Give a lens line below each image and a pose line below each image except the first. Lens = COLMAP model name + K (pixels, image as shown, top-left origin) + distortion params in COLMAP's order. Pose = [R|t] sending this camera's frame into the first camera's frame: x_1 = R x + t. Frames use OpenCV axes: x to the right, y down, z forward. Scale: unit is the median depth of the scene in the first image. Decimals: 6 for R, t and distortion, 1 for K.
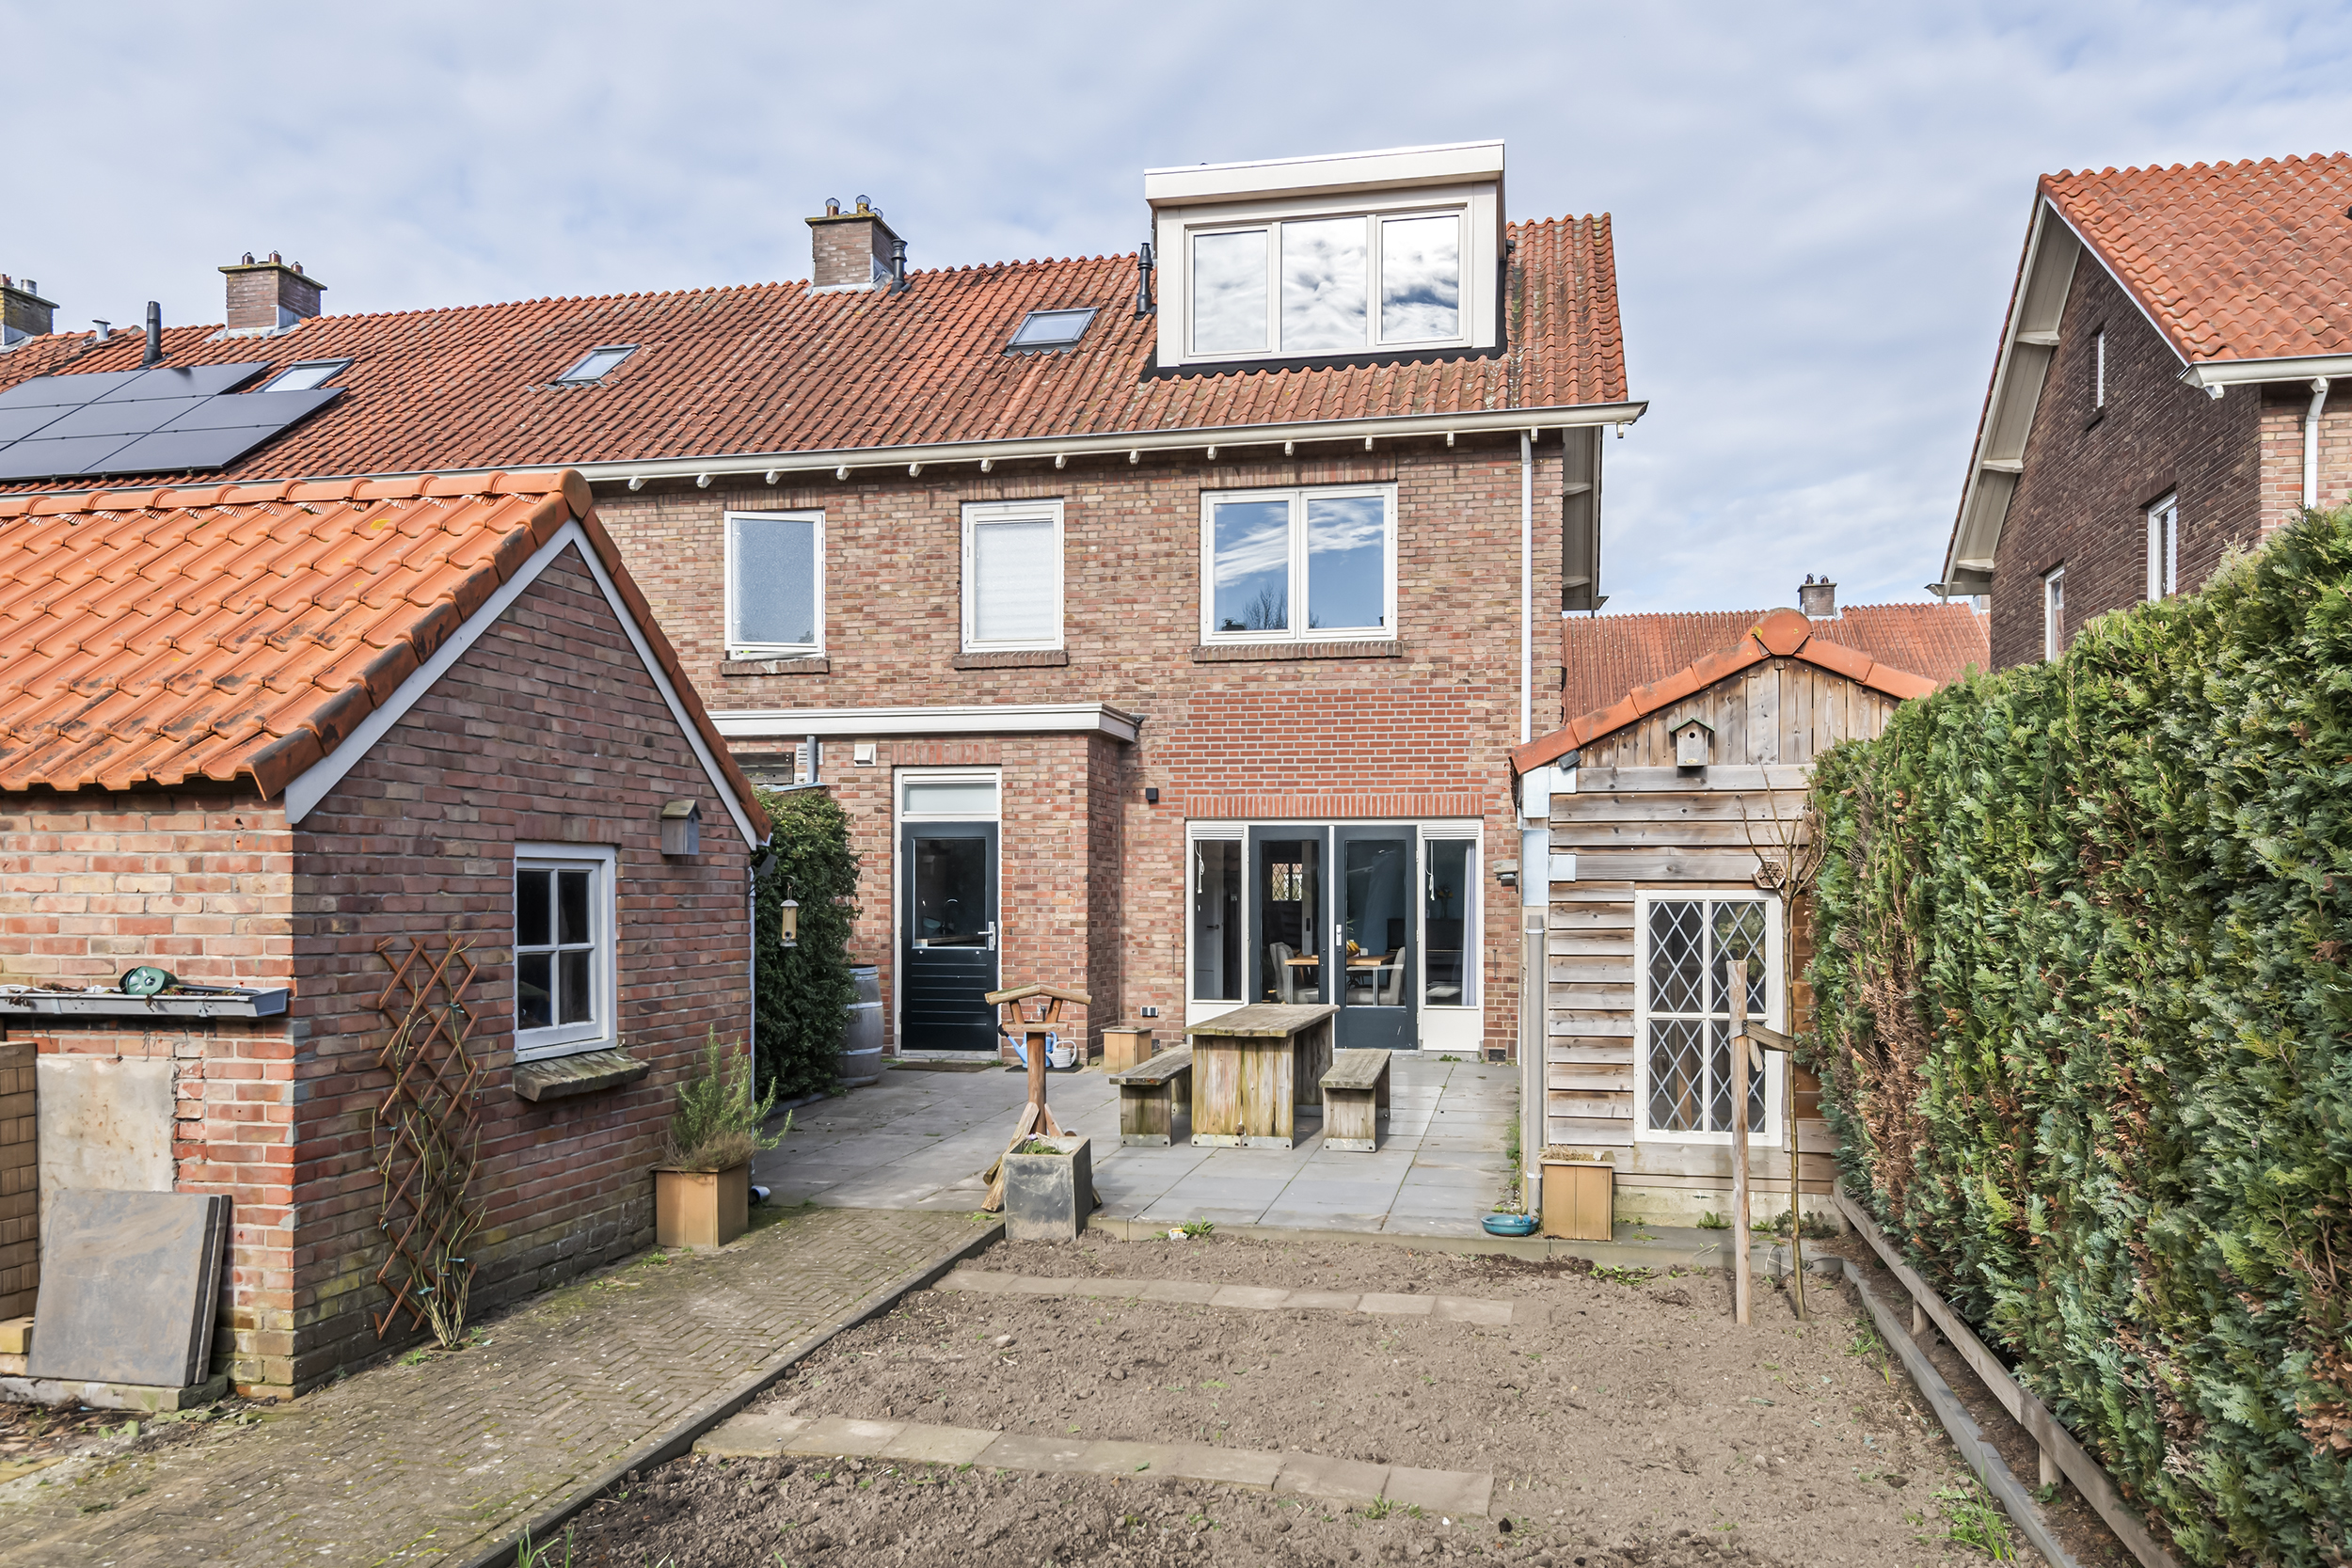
lens RADIAL K [[1745.5, 0, 1183.5], [0, 1745.5, 904.4], [0, 0, 1]] dist [0.005979, -0.008200]
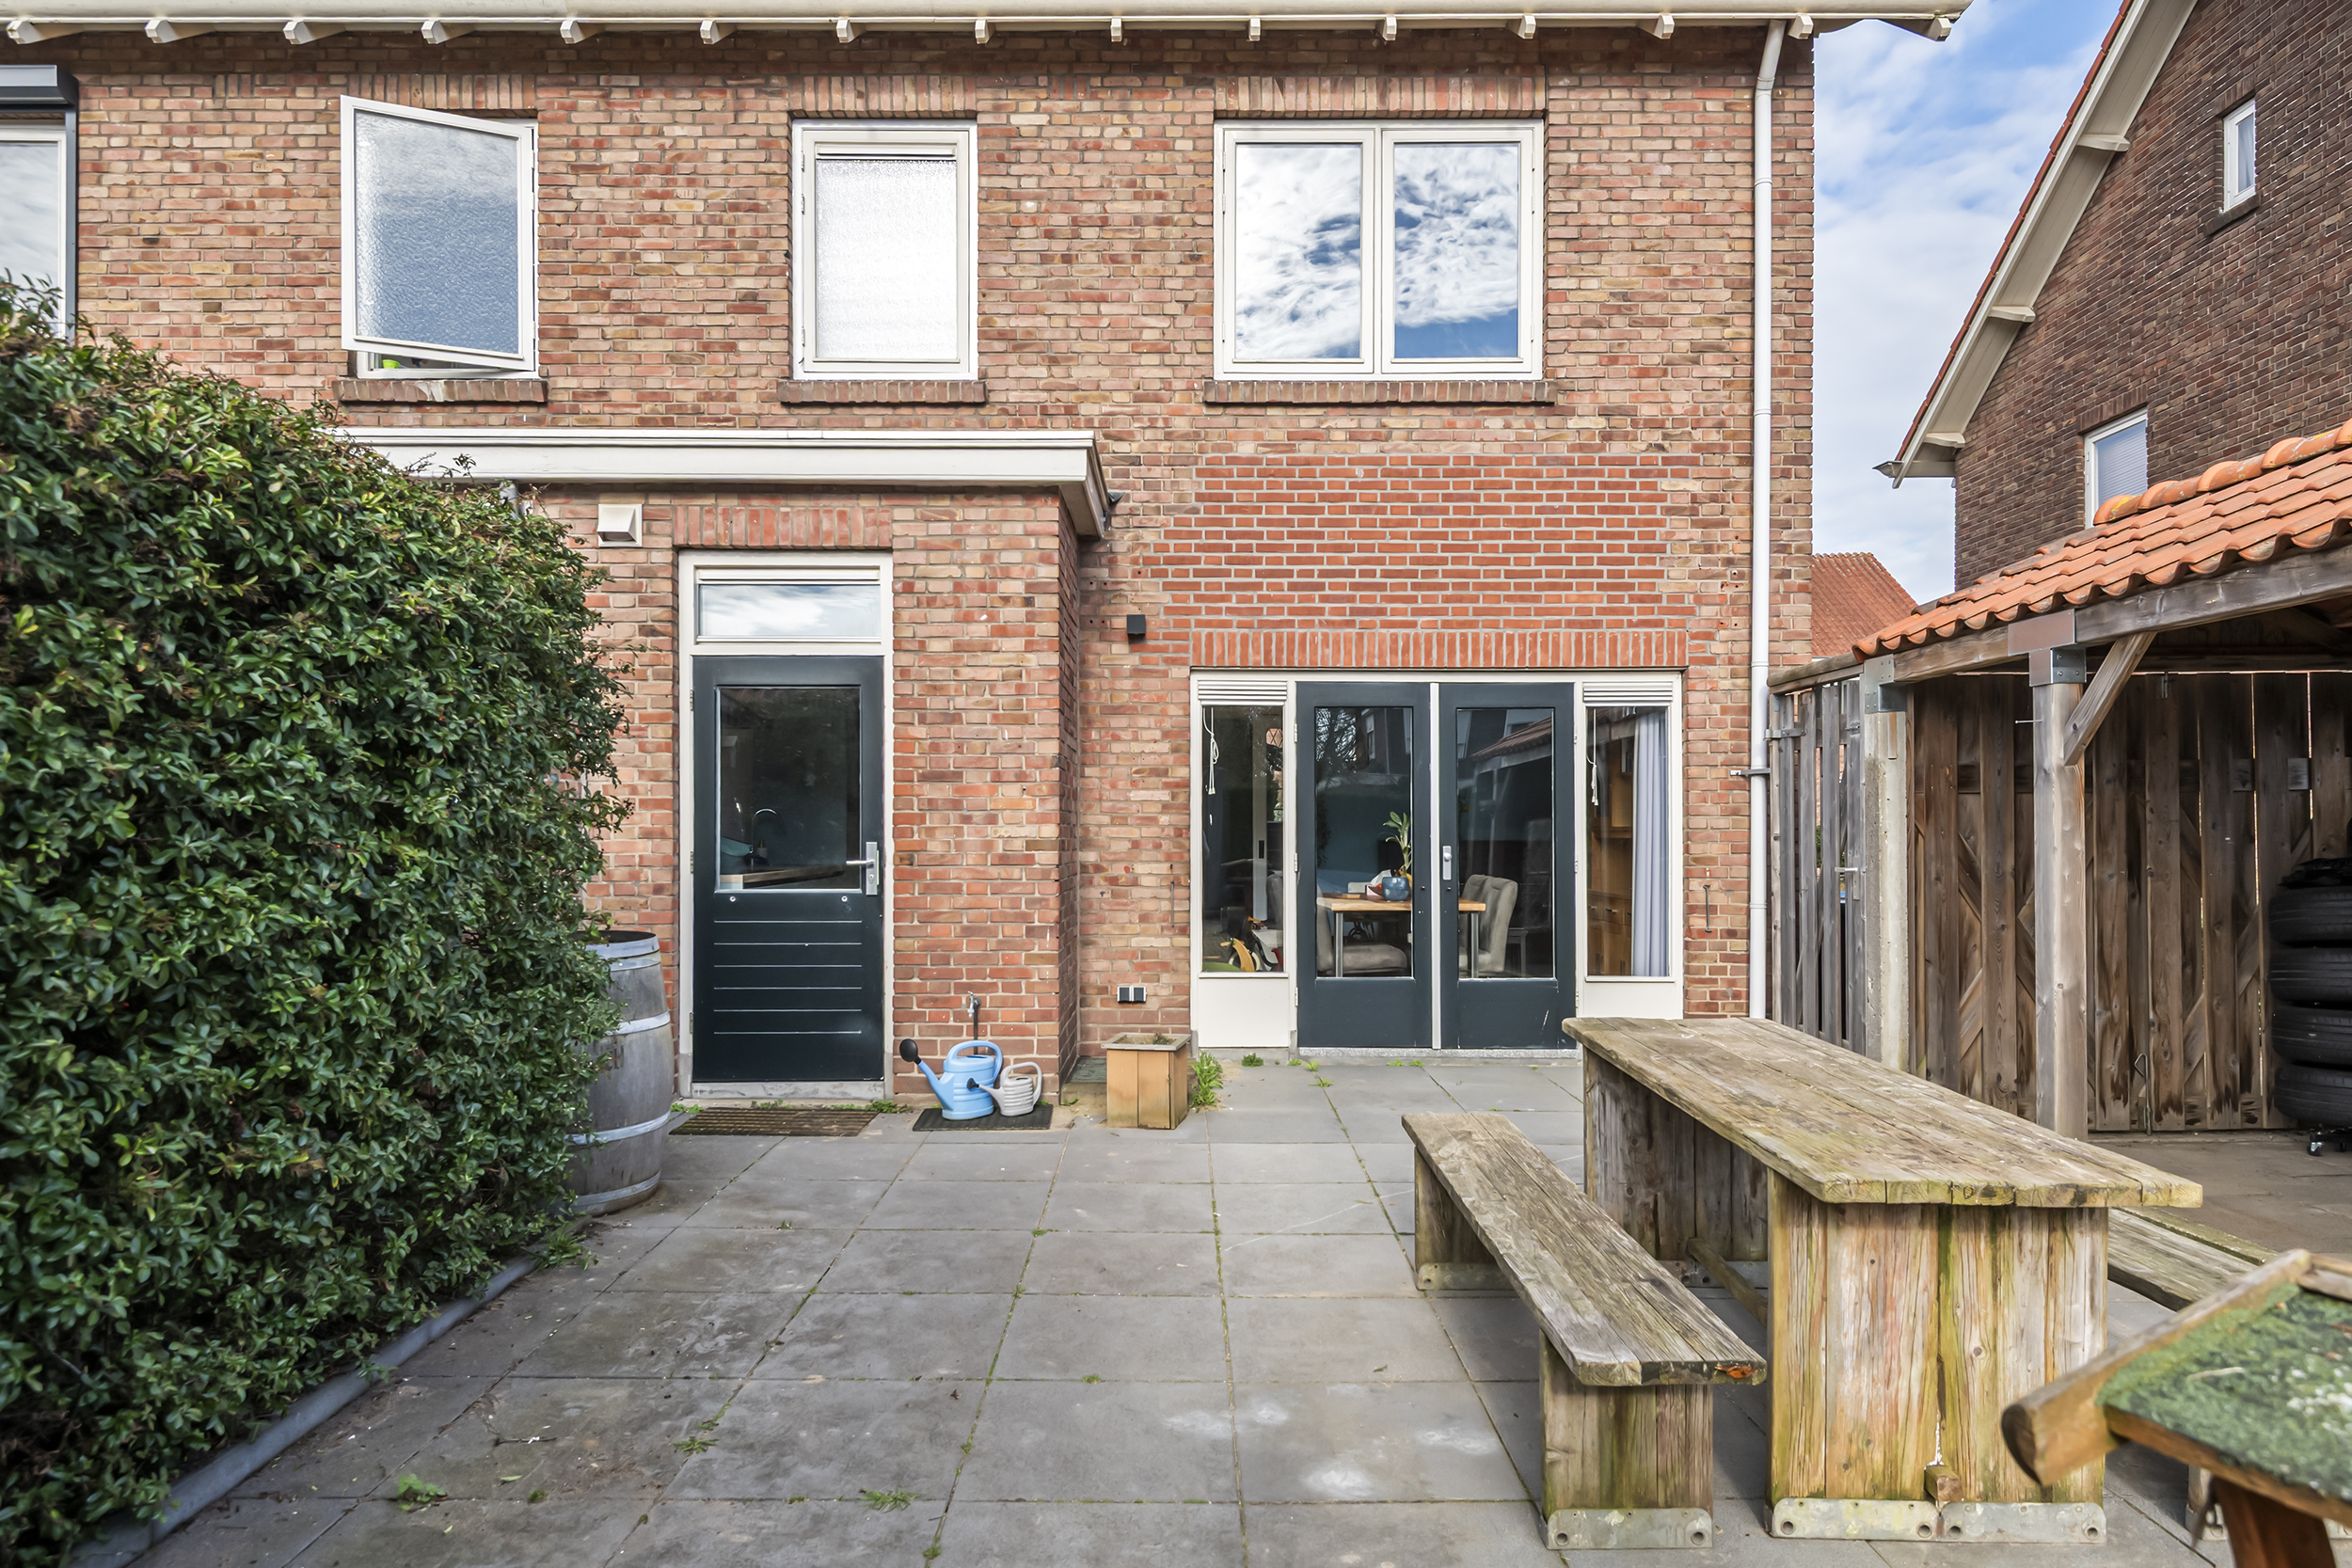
lens RADIAL K [[1409.4, 0, 1177.5], [0, 1409.4, 834.1], [0, 0, 1]] dist [0.038333, -0.037540]
pose [[0.977485, -0.001538, 0.210999, -0.109449], [0.002450, 0.999989, -0.004062, 0.009596], [-0.210991, 0.004488, 0.977478, 0.553050]]
